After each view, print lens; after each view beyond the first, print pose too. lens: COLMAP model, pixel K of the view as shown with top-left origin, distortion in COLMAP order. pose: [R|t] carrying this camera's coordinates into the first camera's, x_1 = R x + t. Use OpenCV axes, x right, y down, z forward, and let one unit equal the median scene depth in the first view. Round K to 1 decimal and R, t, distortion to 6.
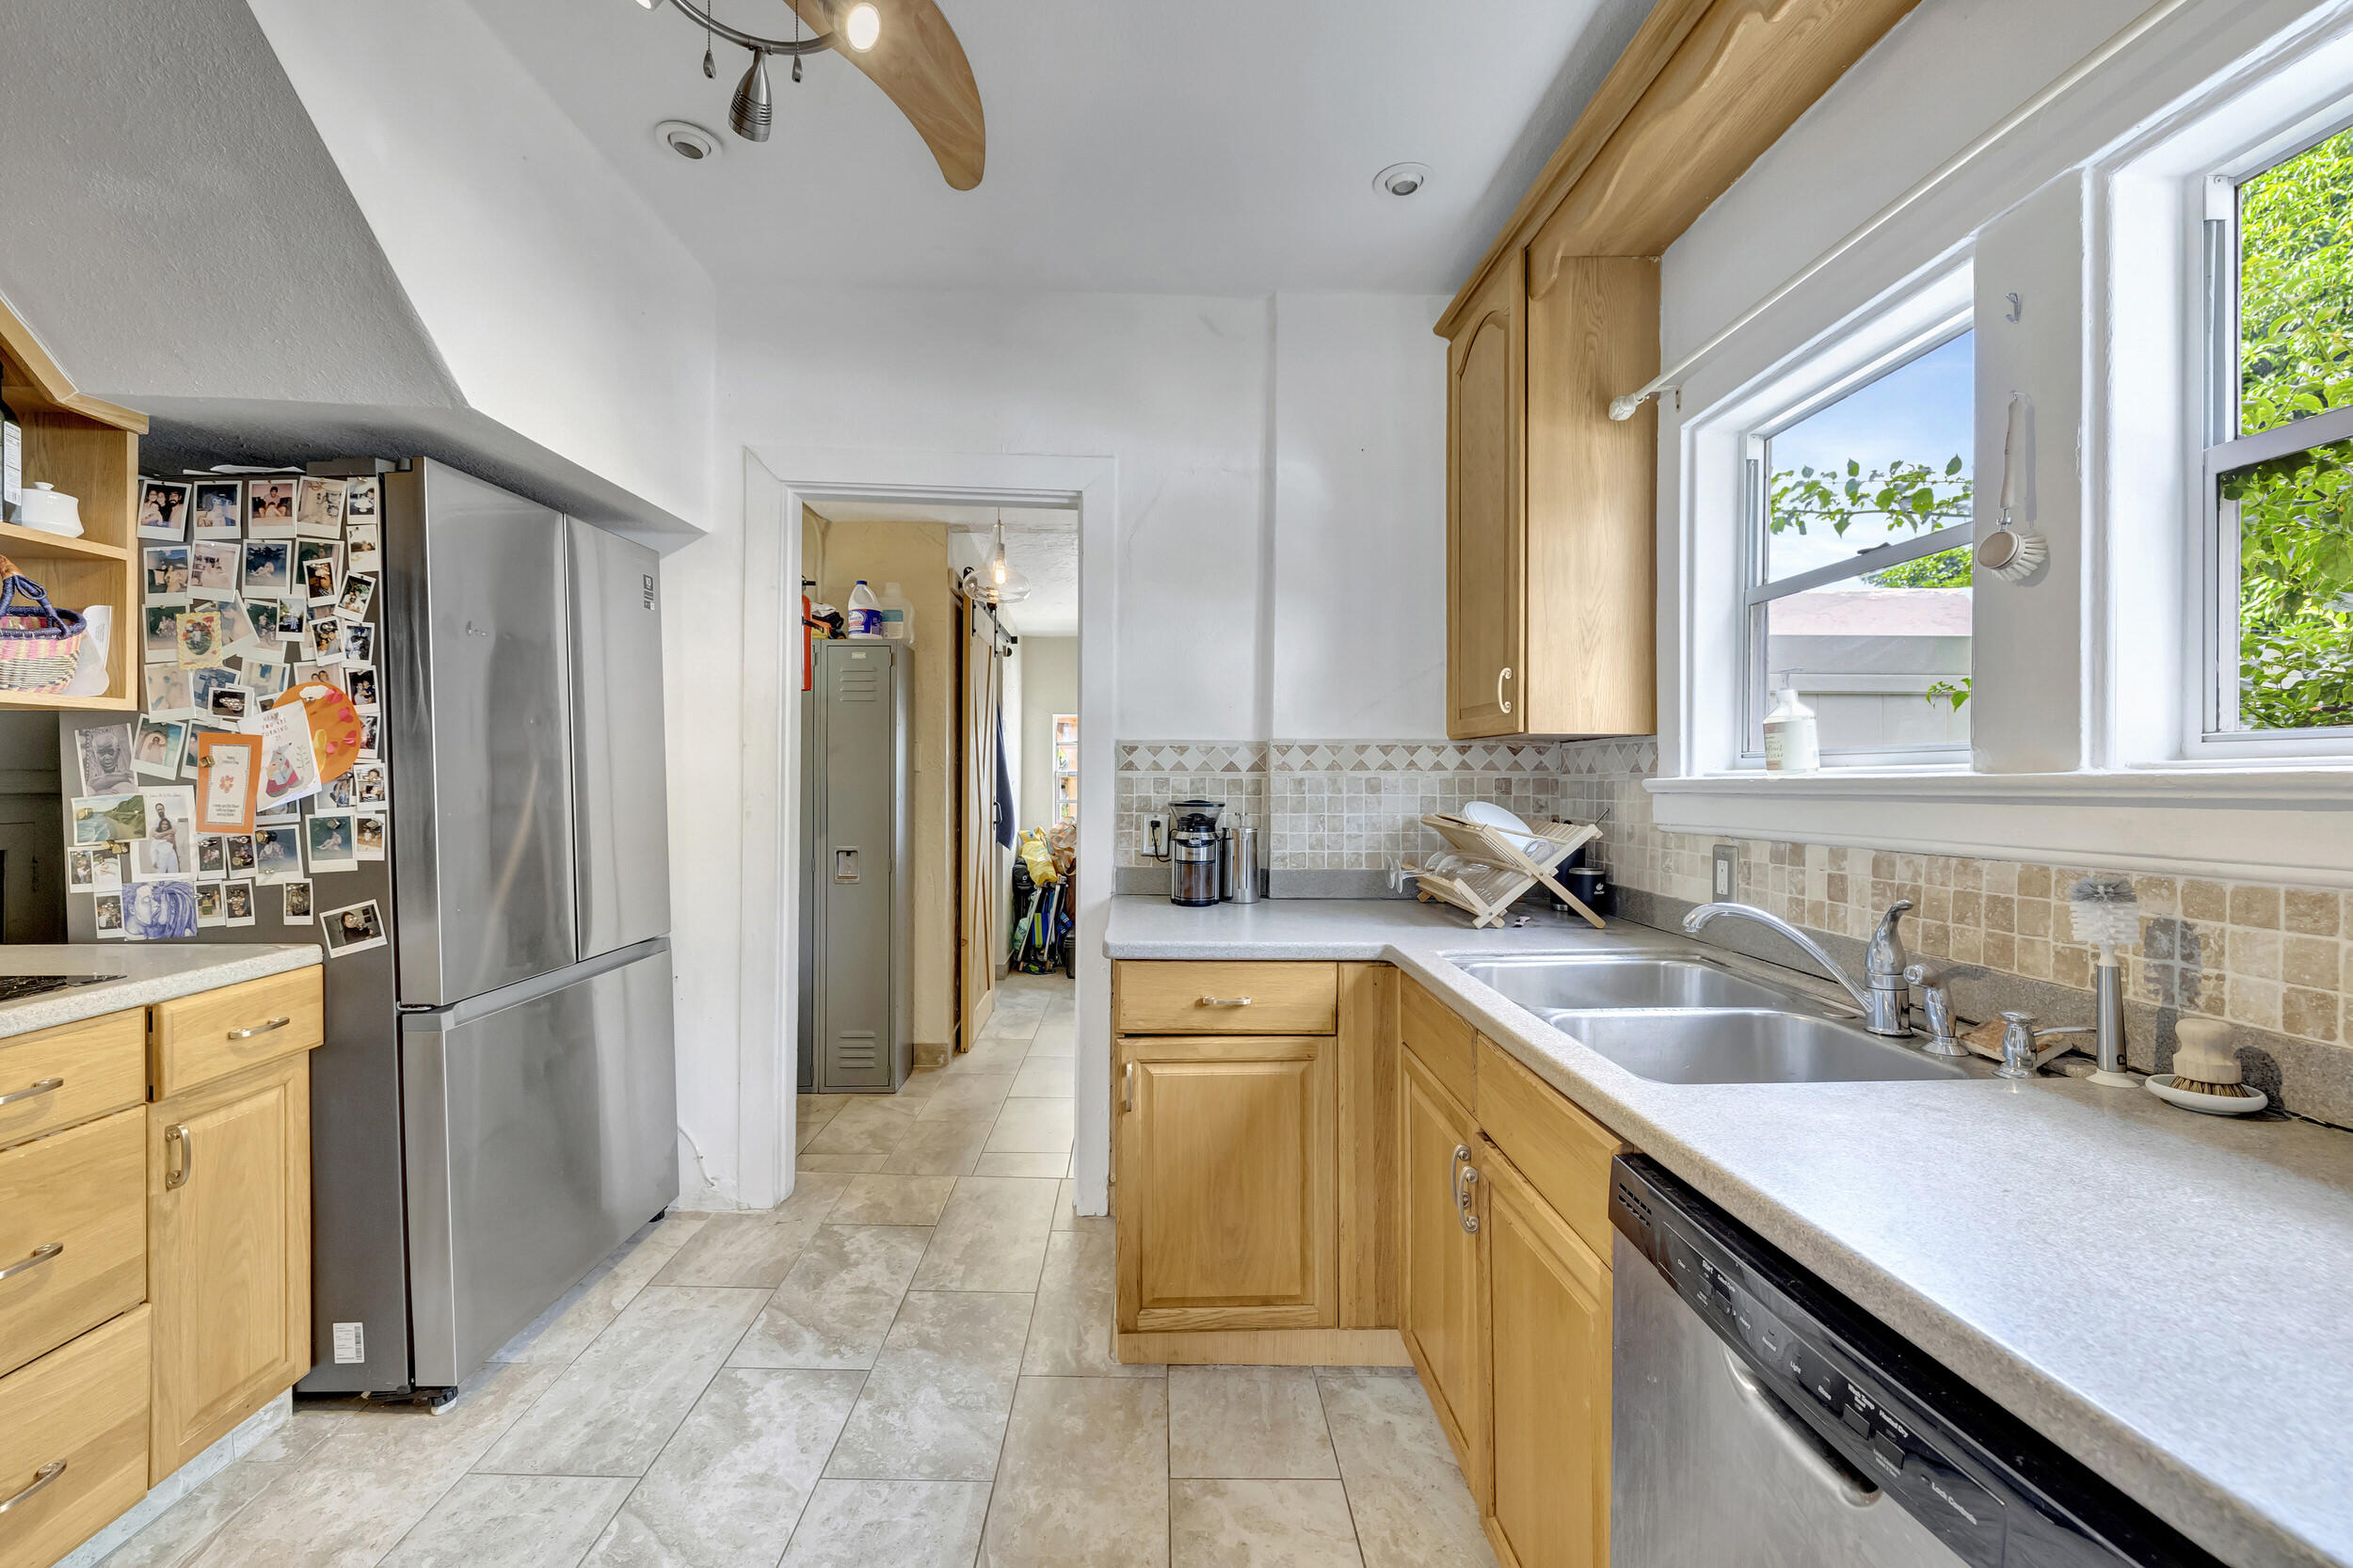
lens RADIAL K [[990.8, 0, 1166.4], [0, 990.8, 786.9], [0, 0, 1]] dist [0.002429, -0.001317]
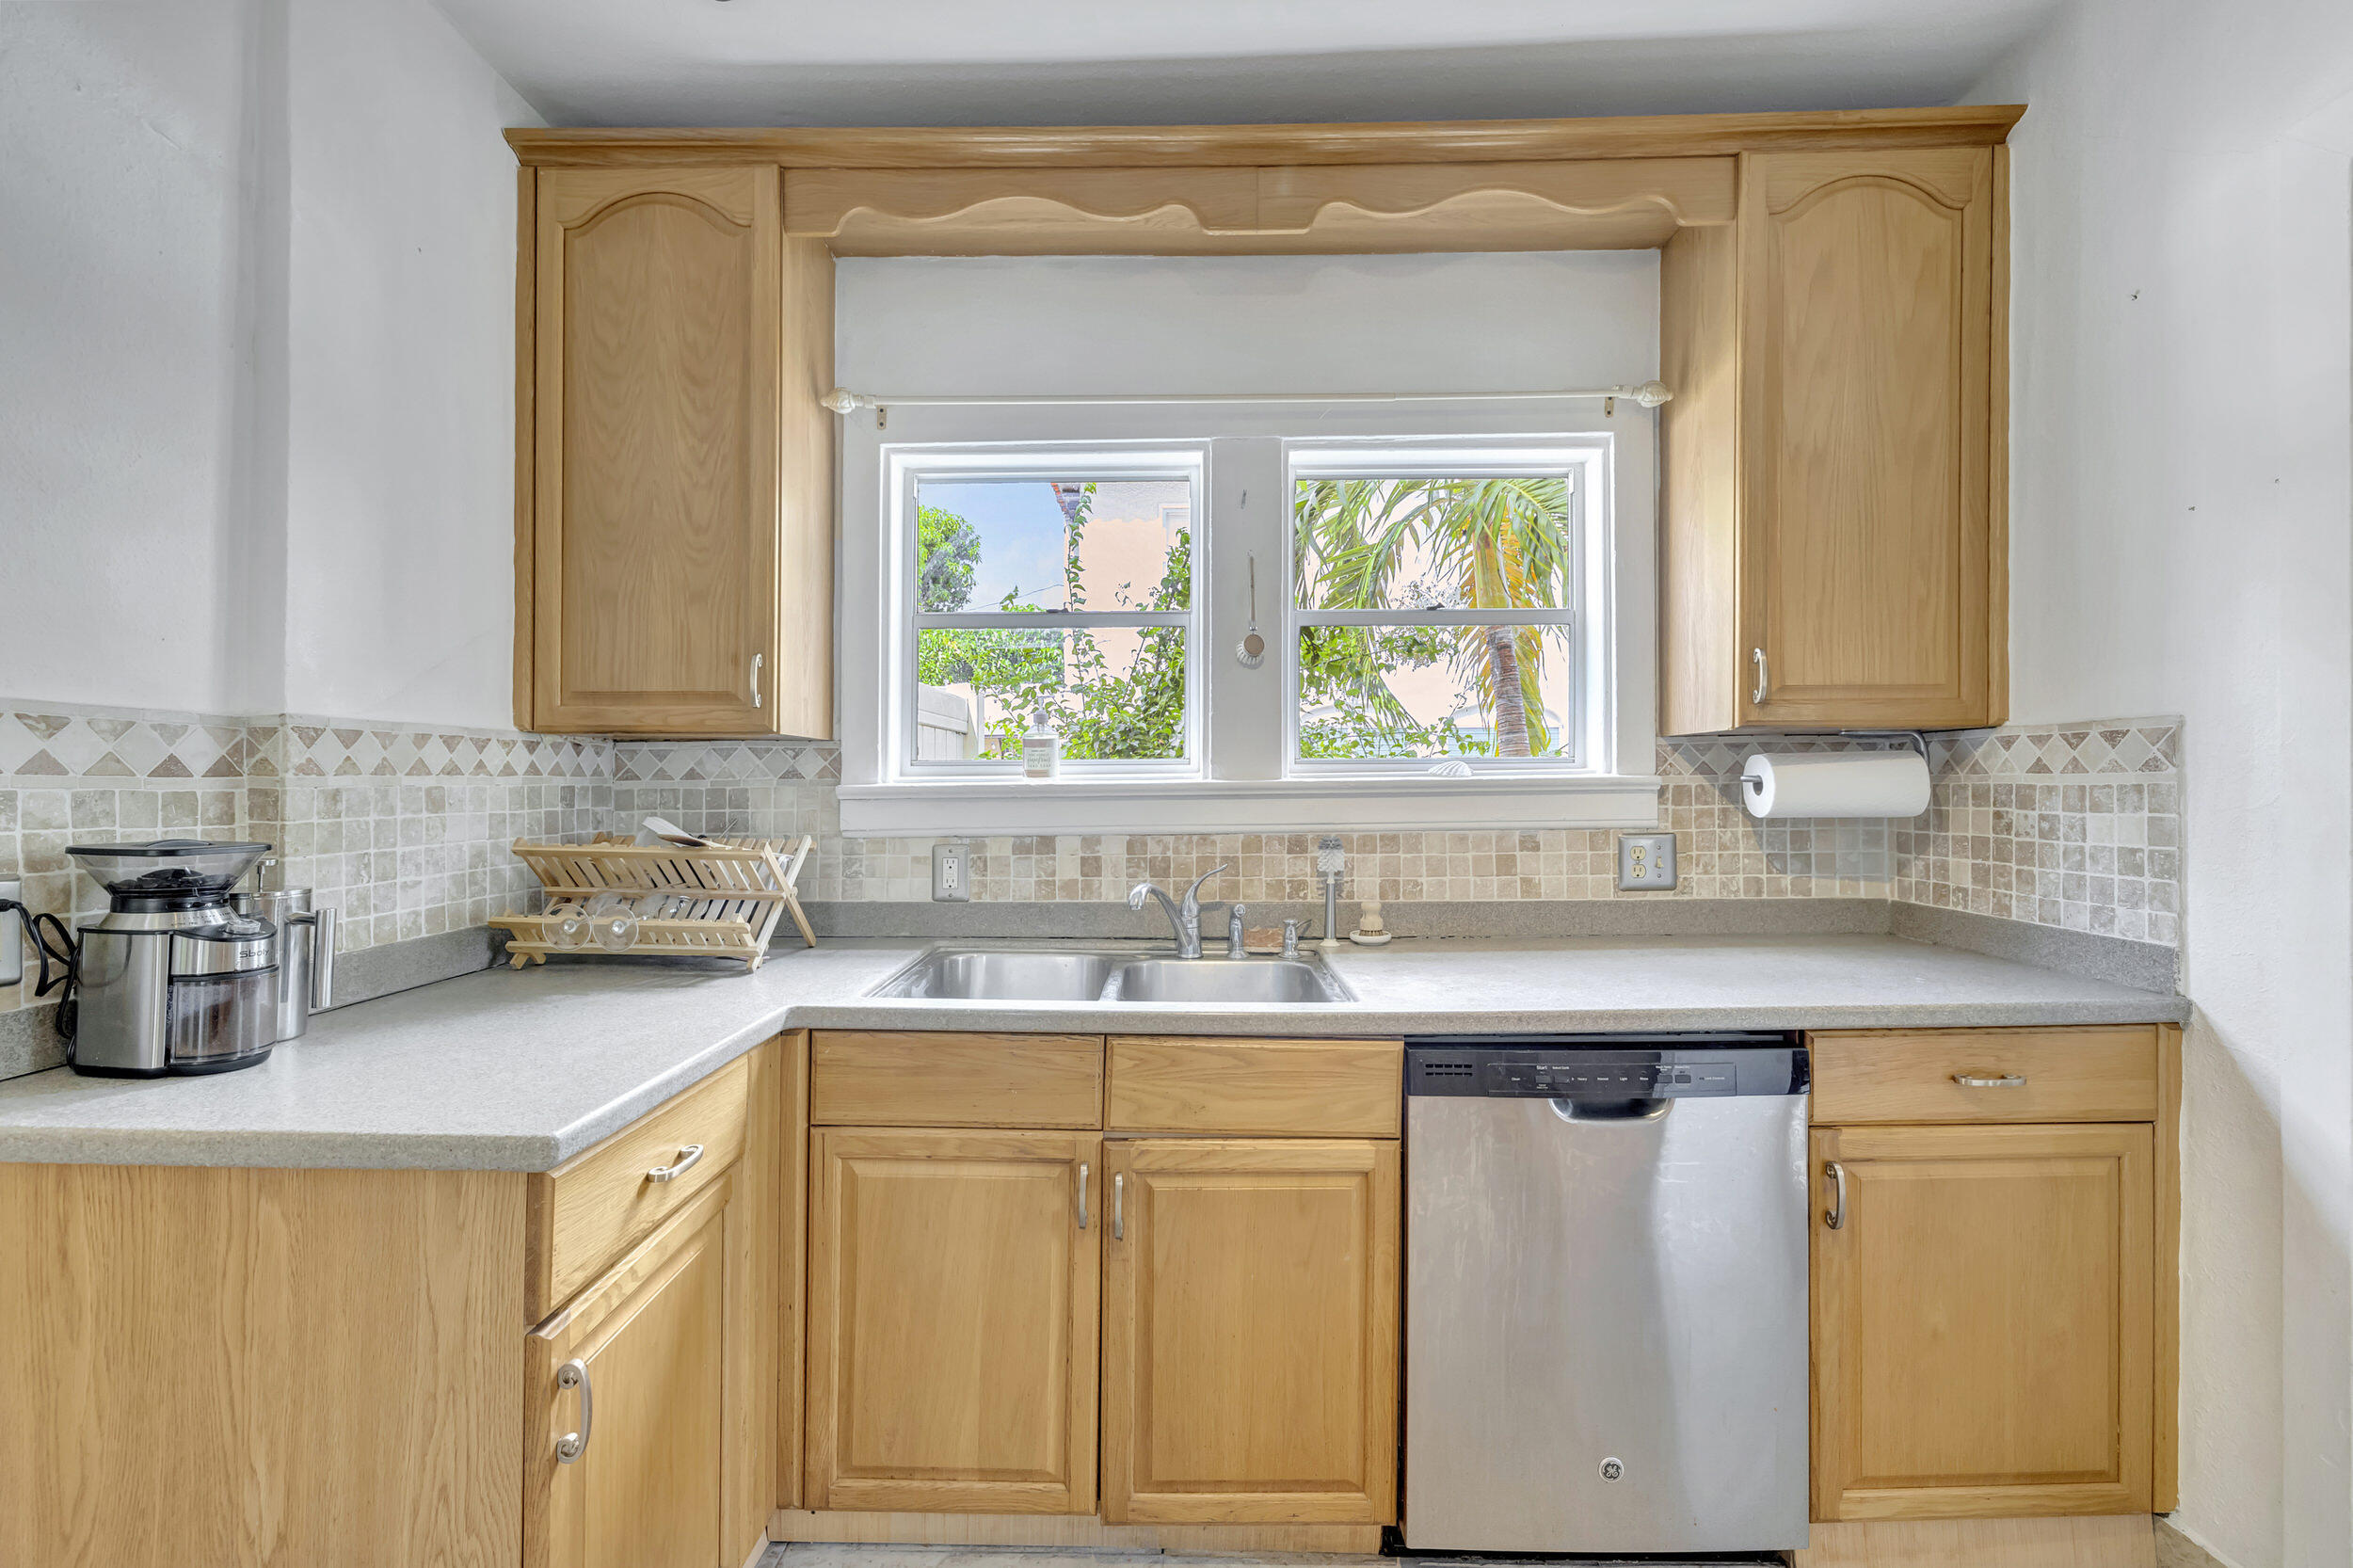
lens RADIAL K [[990.8, 0, 1165.5], [0, 990.8, 782.7], [0, 0, 1]] dist [0.002429, -0.001317]
pose [[0.047872, -0.003571, 0.998847, -0.498713], [0.012983, 0.999911, 0.002952, -0.010029], [-0.998769, 0.012827, 0.047914, 0.652150]]
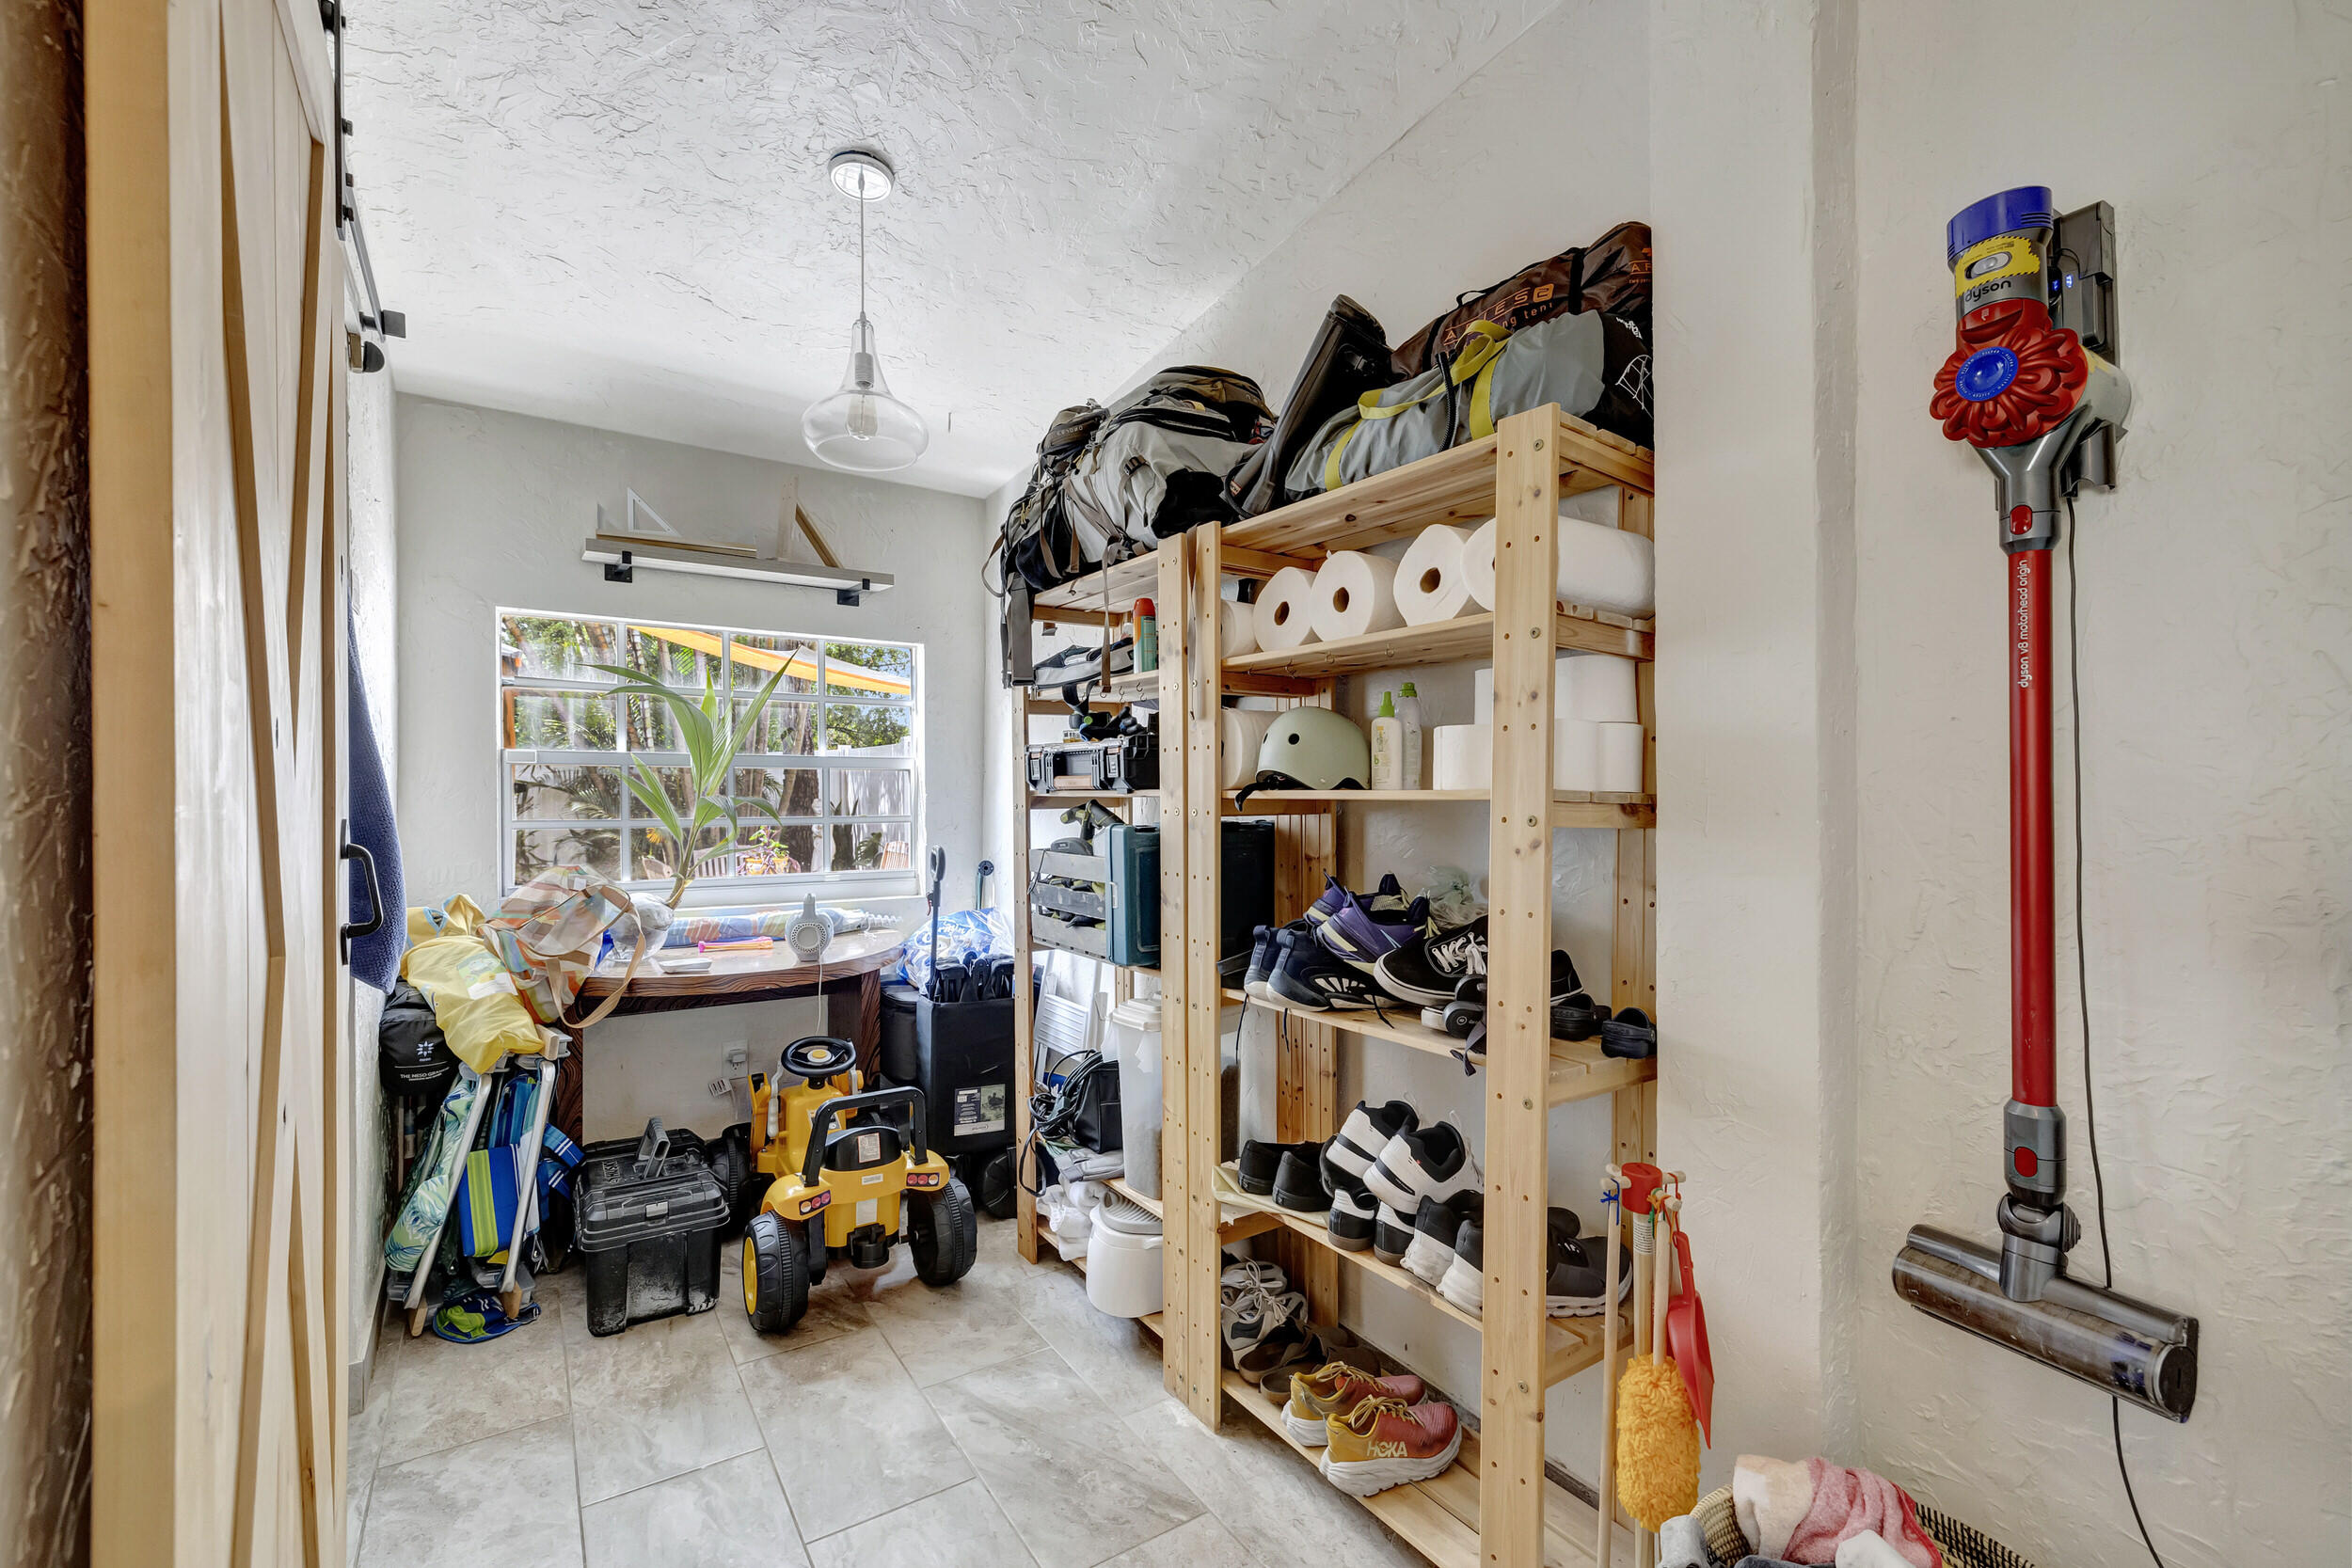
lens RADIAL K [[990.3, 0, 1176.2], [0, 990.3, 786.4], [0, 0, 1]] dist [0.002429, -0.001317]
pose [[0.840716, -0.005393, 0.541450, -0.356121], [0.007551, 0.999970, -0.001764, 0.005743], [-0.541424, 0.005572, 0.840731, 1.840148]]
